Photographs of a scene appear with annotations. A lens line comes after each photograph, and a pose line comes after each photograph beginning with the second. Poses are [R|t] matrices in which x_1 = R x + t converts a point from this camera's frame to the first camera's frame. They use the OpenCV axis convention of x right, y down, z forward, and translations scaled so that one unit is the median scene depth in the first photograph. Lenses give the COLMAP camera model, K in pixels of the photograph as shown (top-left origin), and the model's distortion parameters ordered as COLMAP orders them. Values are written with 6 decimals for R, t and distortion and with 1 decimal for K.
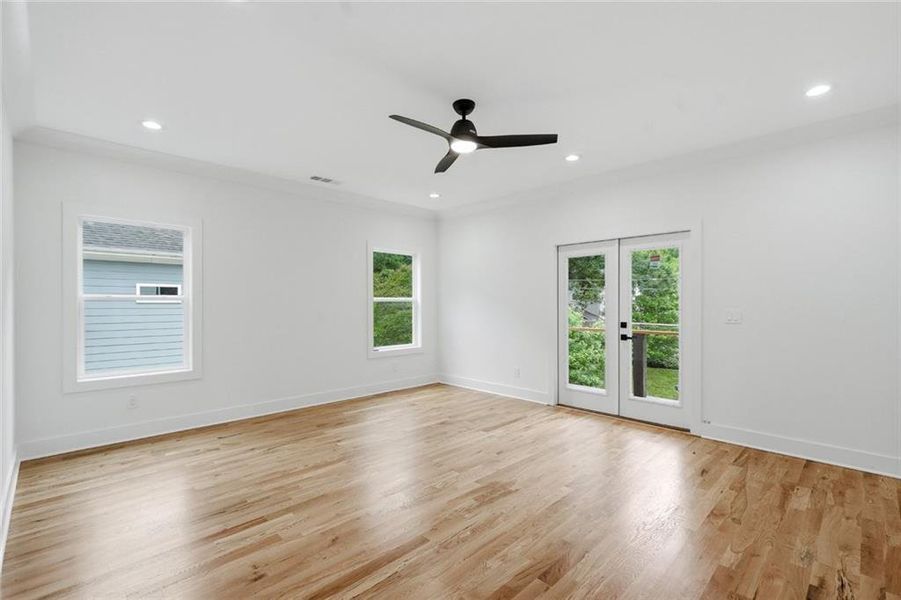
lens RADIAL K [[412.8, 0, 452.2], [0, 412.8, 301.9], [0, 0, 1]] dist [0.002544, 0.000198]
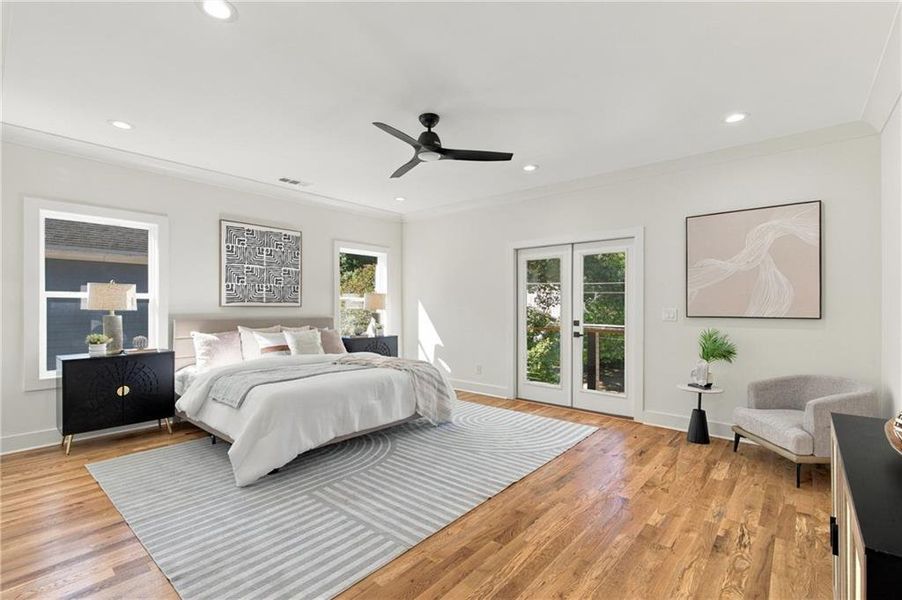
lens RADIAL K [[414.2, 0, 448.0], [0, 414.2, 301.5], [0, 0, 1]] dist [-0.000609, -0.000166]
pose [[0.997069, 0.004667, 0.076363, -0.003792], [-0.004187, 0.999971, -0.006437, 0.010671], [-0.076391, 0.006098, 0.997059, -0.078637]]
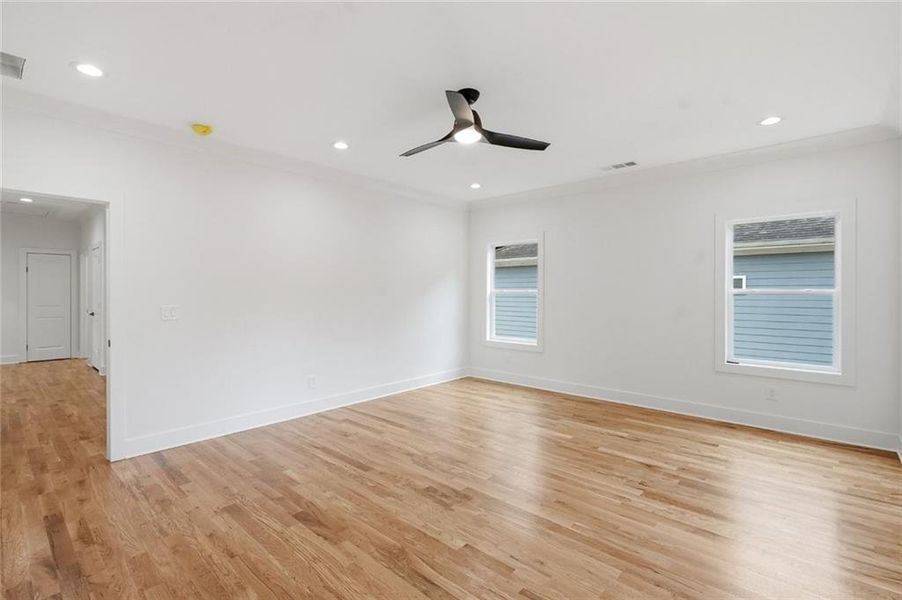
lens RADIAL K [[408.2, 0, 448.8], [0, 408.2, 300.7], [0, 0, 1]] dist [-0.001366, -0.000094]
pose [[0.054460, 0.019239, -0.998331, 0.884933], [0.000409, 0.999814, 0.019289, -0.011297], [0.998516, -0.001459, 0.054442, 0.815353]]
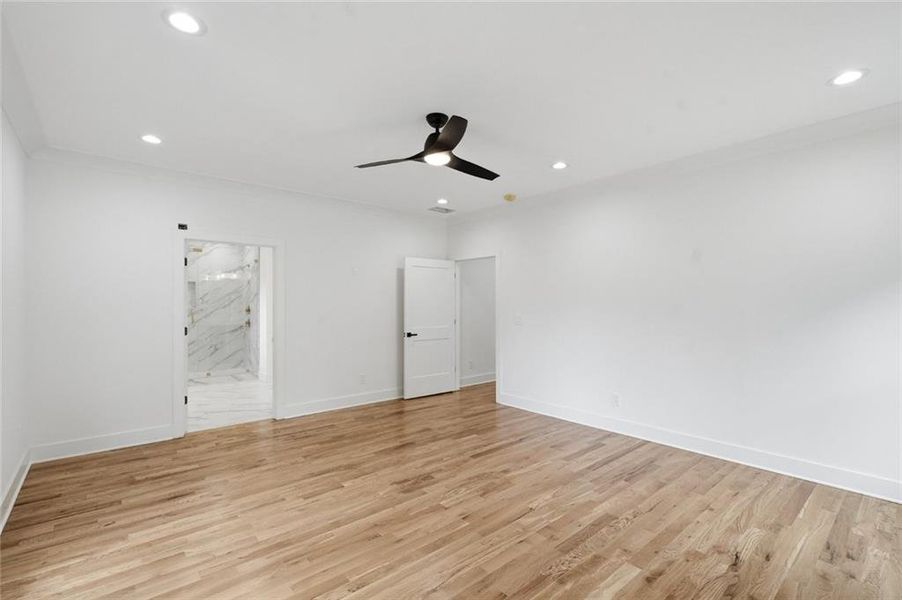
lens RADIAL K [[410.6, 0, 452.7], [0, 410.6, 300.4], [0, 0, 1]] dist [0.001226, -0.000461]
pose [[-0.997481, 0.002009, 0.070903, -0.071589], [0.001455, 0.999968, -0.007861, -0.020455], [-0.070917, -0.007738, -0.997452, 1.791616]]
